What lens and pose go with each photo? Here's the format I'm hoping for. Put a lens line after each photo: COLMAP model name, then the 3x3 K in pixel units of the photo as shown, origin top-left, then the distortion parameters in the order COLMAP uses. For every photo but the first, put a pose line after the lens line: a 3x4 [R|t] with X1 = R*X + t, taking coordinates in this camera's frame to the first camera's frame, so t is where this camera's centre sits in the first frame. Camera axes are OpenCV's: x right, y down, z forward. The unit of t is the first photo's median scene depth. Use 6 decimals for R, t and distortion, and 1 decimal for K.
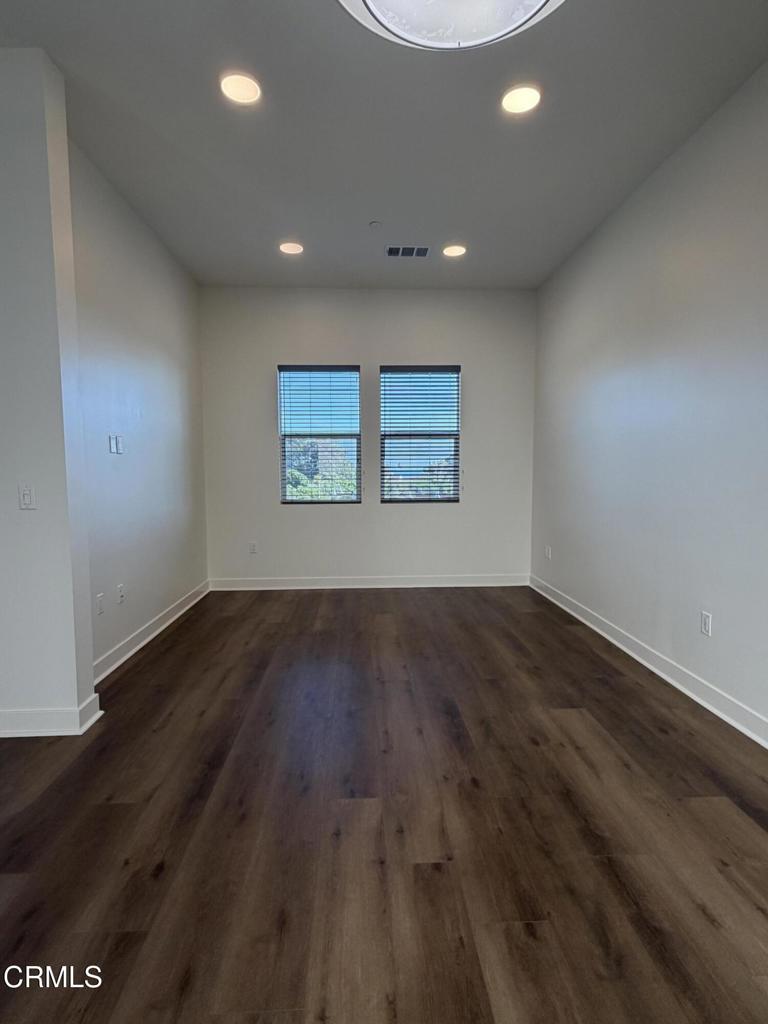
lens RADIAL K [[531.8, 0, 384.0], [0, 531.8, 512.0], [0, 0, 1]] dist [0.000108, 0.001064]
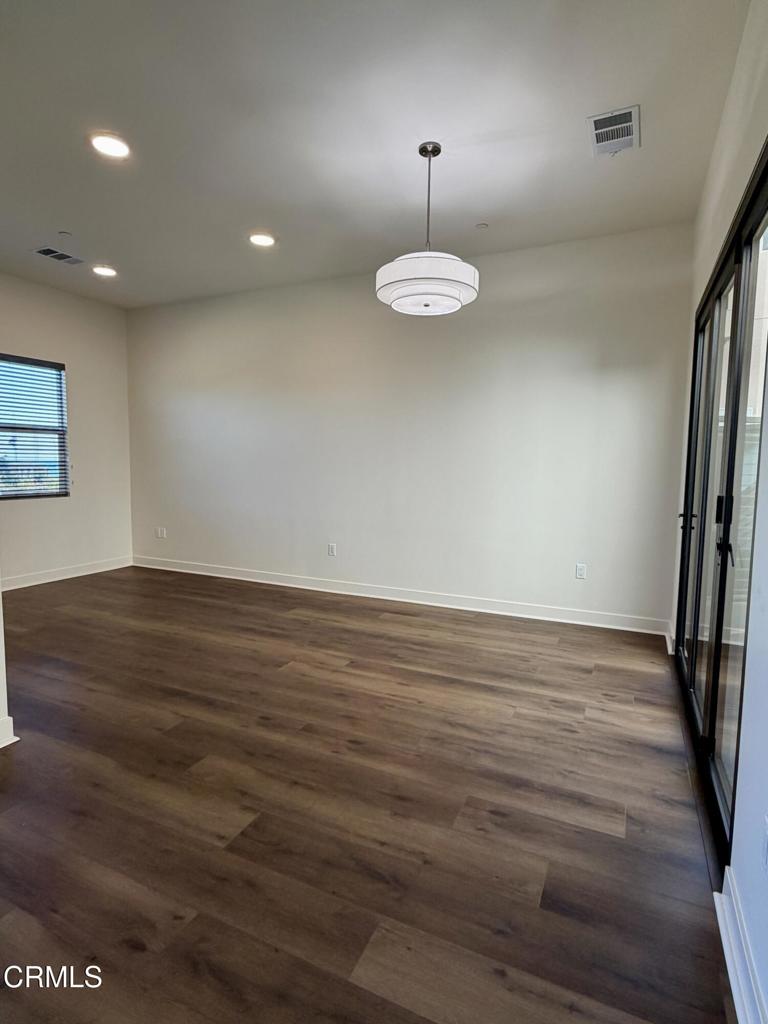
lens RADIAL K [[531.8, 0, 384.0], [0, 531.8, 512.0], [0, 0, 1]] dist [0.000108, 0.001064]
pose [[0.466826, -0.070330, 0.881548, -0.984845], [0.055299, 0.997203, 0.050273, -0.010545], [-0.882619, 0.025280, 0.469409, -0.061169]]
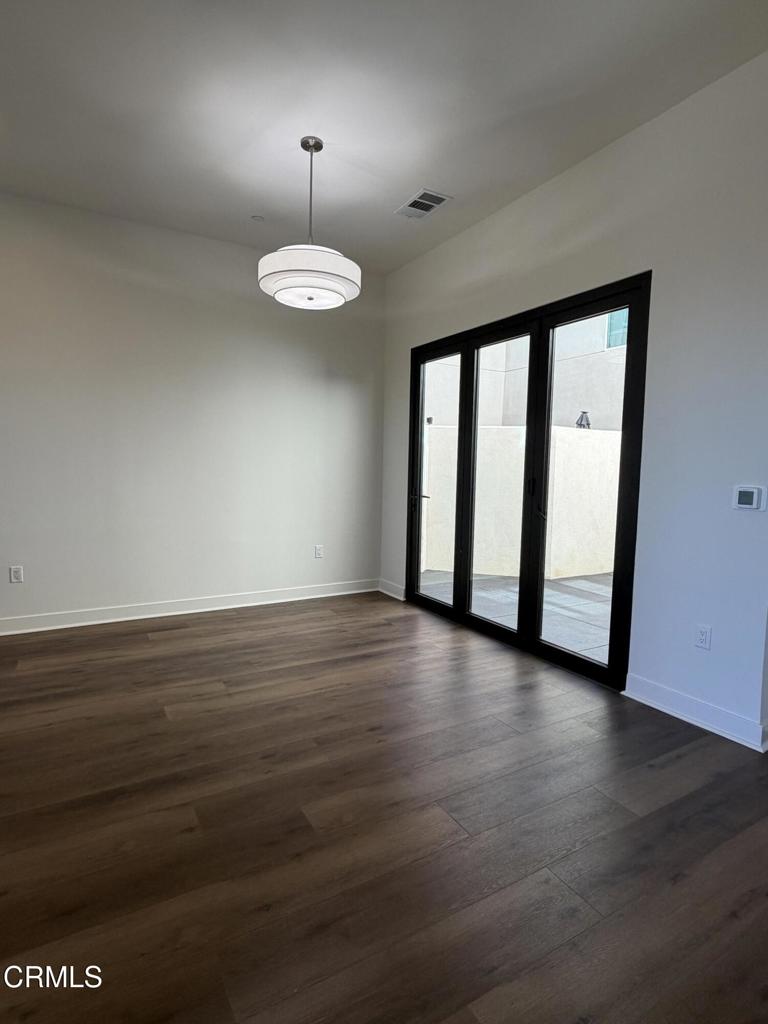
lens RADIAL K [[531.8, 0, 384.0], [0, 531.8, 512.0], [0, 0, 1]] dist [0.000108, 0.001064]
pose [[-0.455904, -0.078392, 0.886570, -1.031983], [0.057049, 0.991491, 0.117006, -0.055774], [-0.888199, 0.103921, -0.447552, 0.766640]]
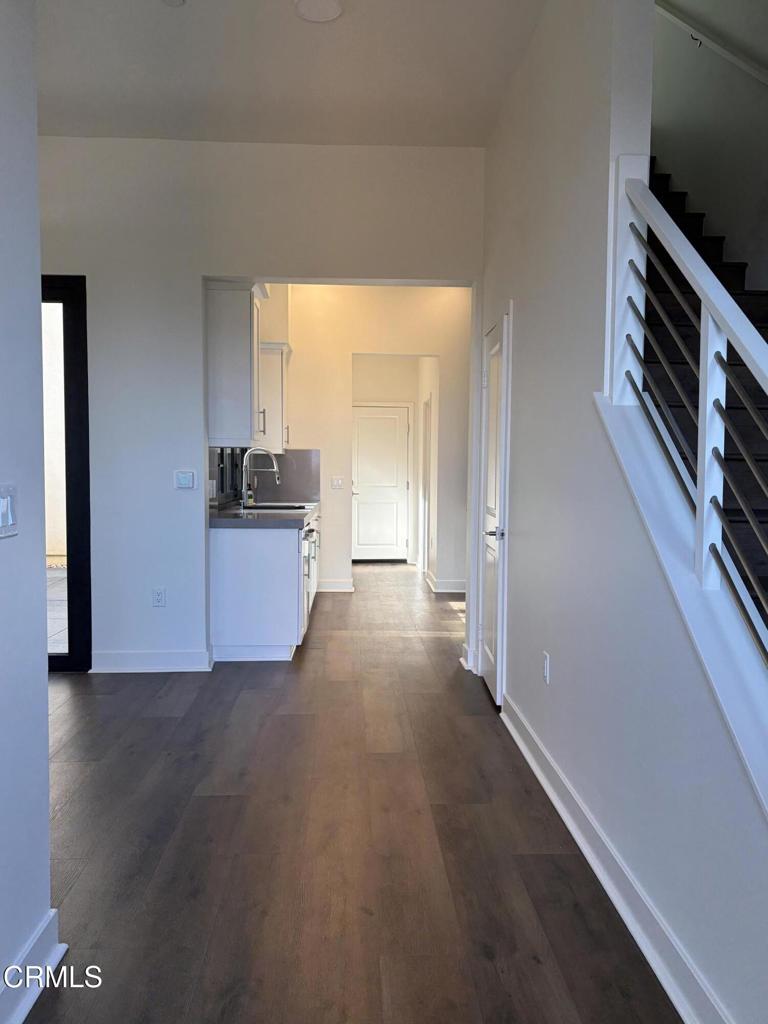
lens RADIAL K [[772.0, 0, 384.0], [0, 772.0, 512.0], [0, 0, 1]] dist [-0.003132, -0.001099]
pose [[-0.999980, 0.005523, 0.003017, -0.954972], [0.005851, 0.992474, 0.122317, -0.069615], [-0.002319, 0.122332, -0.992487, 1.457199]]
